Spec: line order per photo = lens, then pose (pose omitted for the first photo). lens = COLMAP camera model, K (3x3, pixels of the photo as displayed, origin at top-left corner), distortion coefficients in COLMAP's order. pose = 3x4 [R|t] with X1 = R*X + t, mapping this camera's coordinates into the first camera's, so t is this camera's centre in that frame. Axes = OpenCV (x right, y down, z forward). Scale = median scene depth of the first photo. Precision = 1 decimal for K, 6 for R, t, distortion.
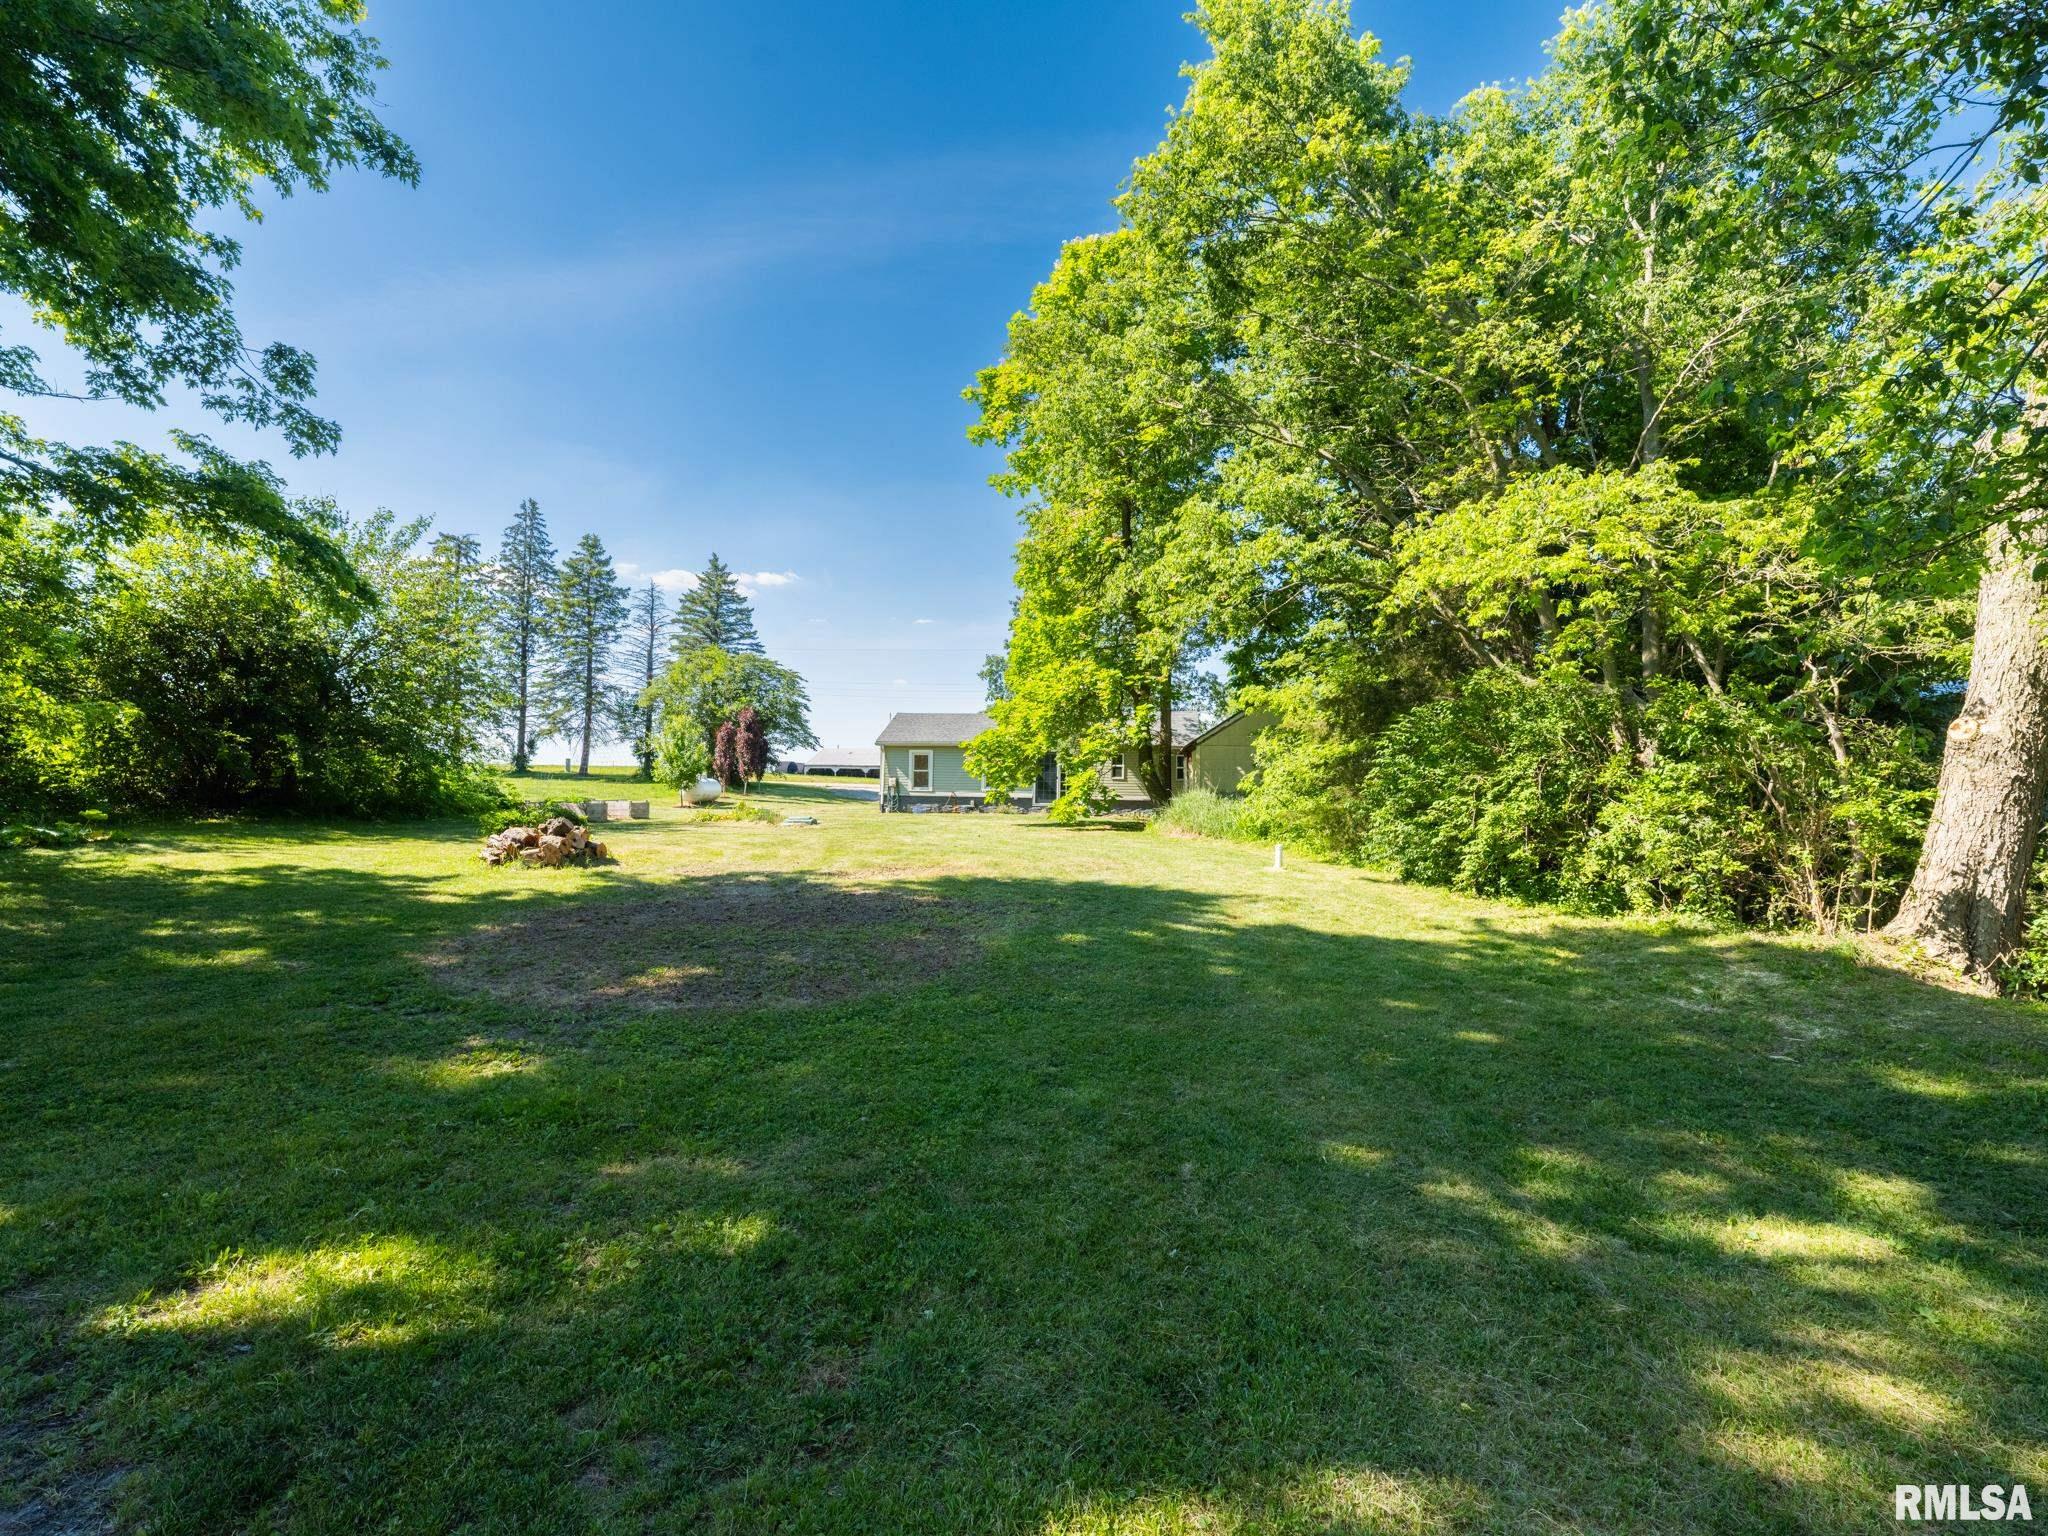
lens RADIAL K [[912.8, 0, 1024.6], [0, 912.8, 769.0], [0, 0, 1]] dist [-0.005077, 0.000372]
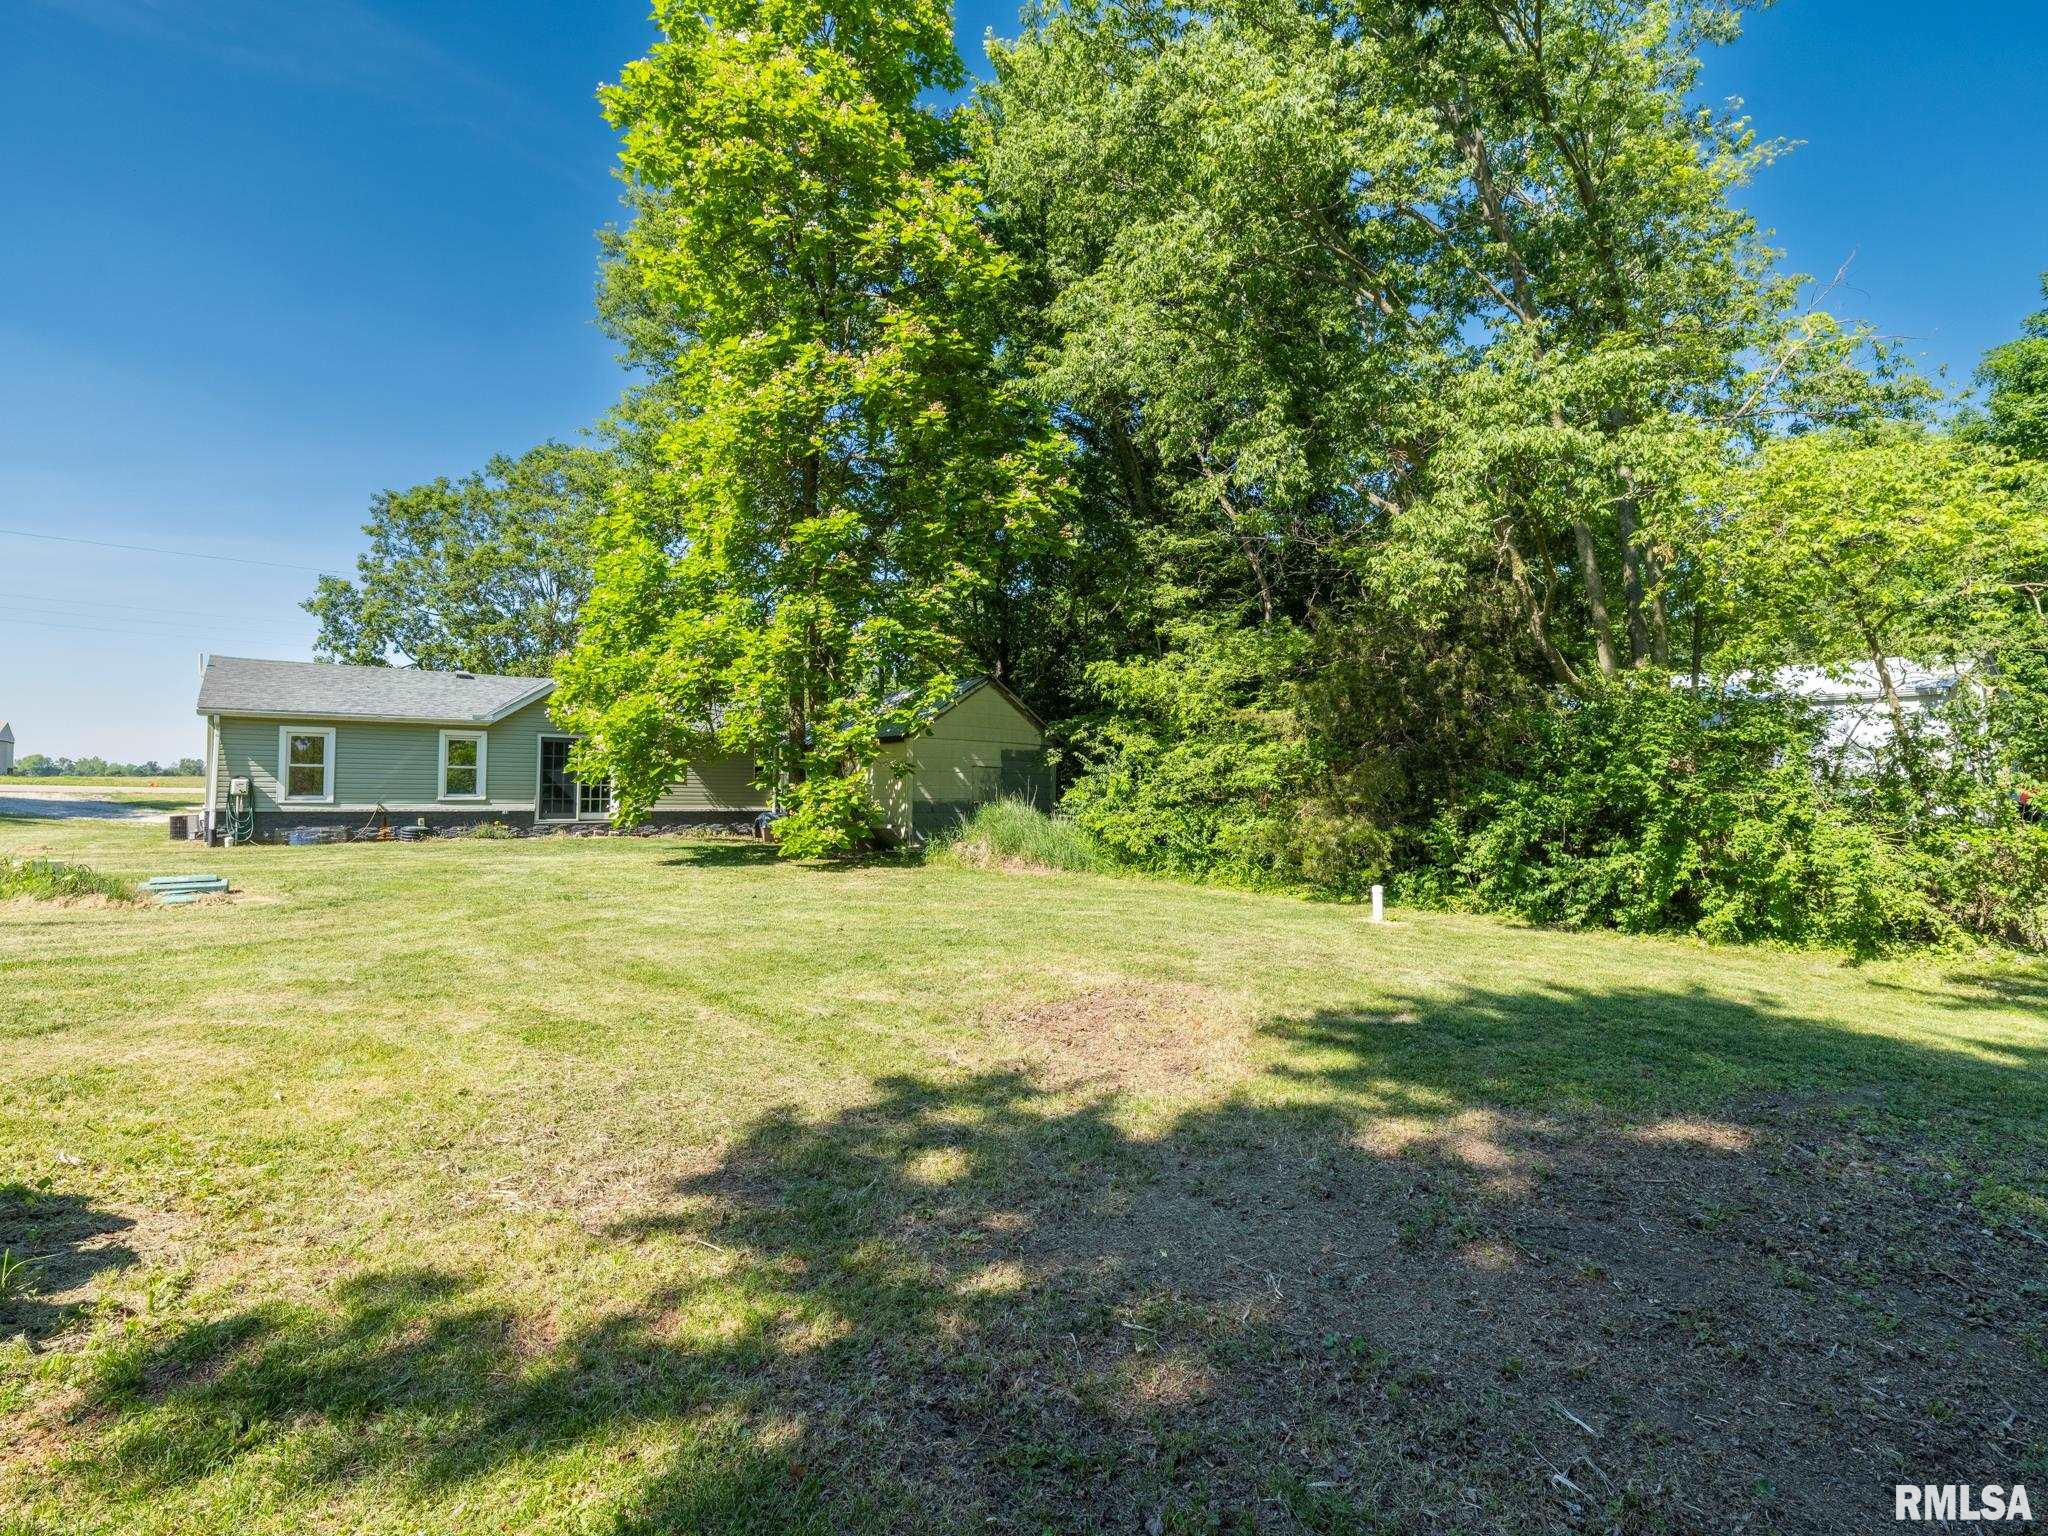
lens RADIAL K [[912.8, 0, 1020.2], [0, 912.8, 760.8], [0, 0, 1]] dist [-0.005077, 0.000372]
pose [[0.710051, 0.014221, 0.704007, -0.194142], [-0.014540, 0.999879, -0.005534, -0.004173], [-0.704000, -0.006307, 0.710172, 0.319027]]
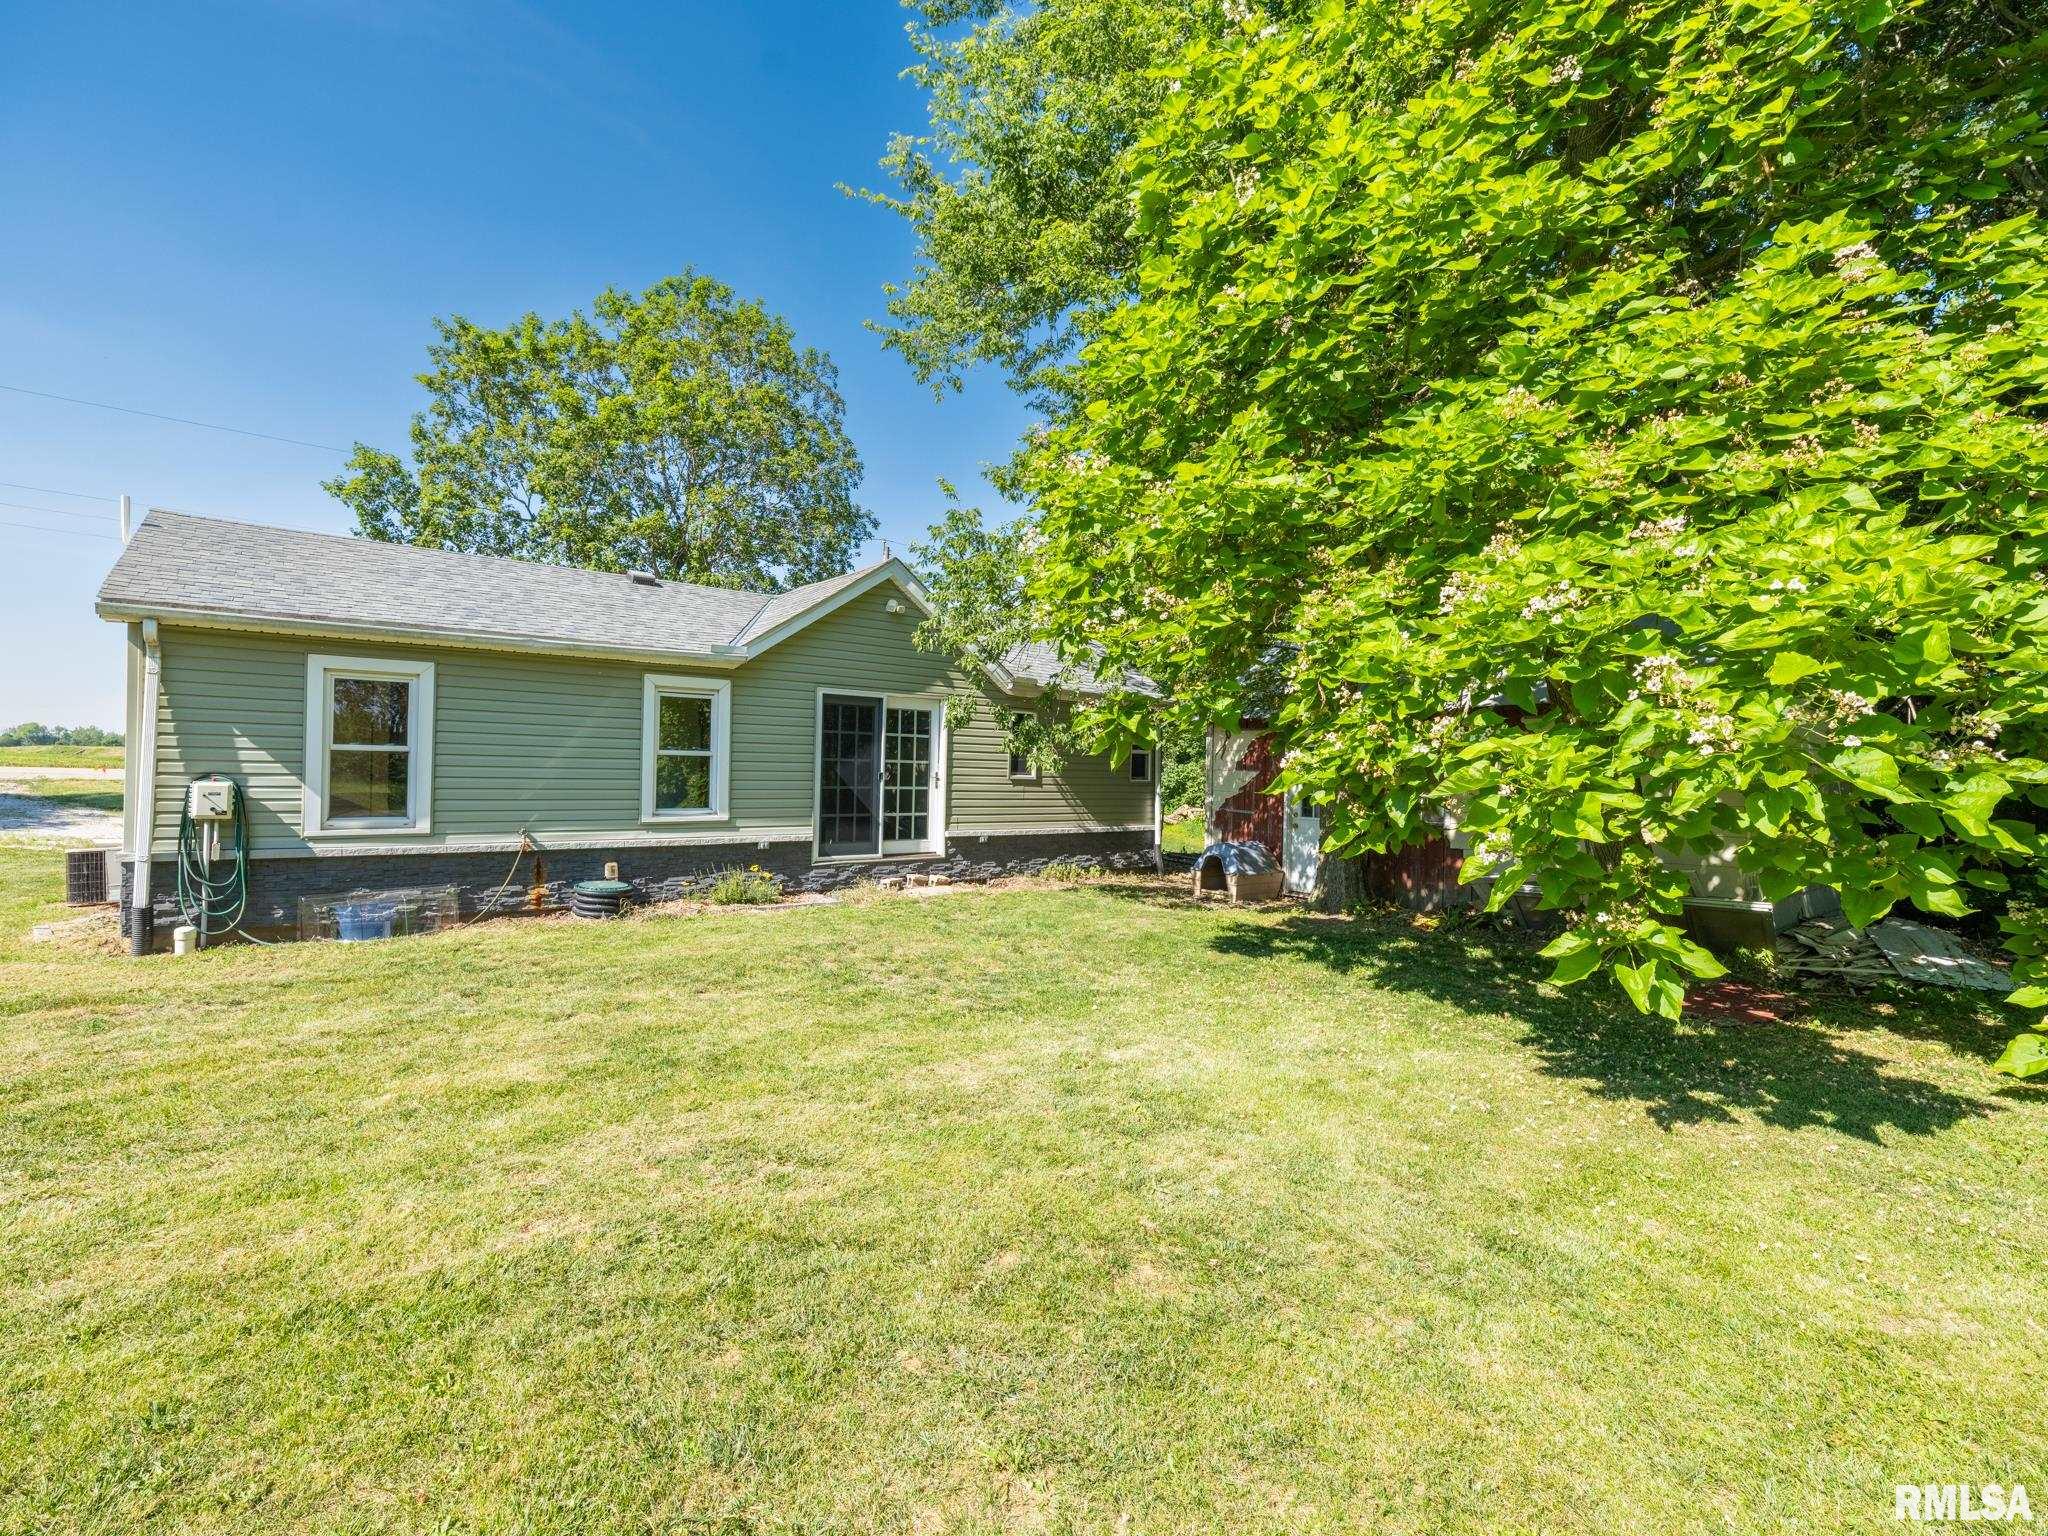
lens RADIAL K [[912.8, 0, 1037.9], [0, 912.8, 757.4], [0, 0, 1]] dist [-0.005077, 0.000372]
pose [[0.701180, 0.008126, 0.712938, -0.160790], [-0.024073, 0.999635, 0.012283, -0.002838], [-0.712578, -0.025775, 0.701120, 0.717187]]
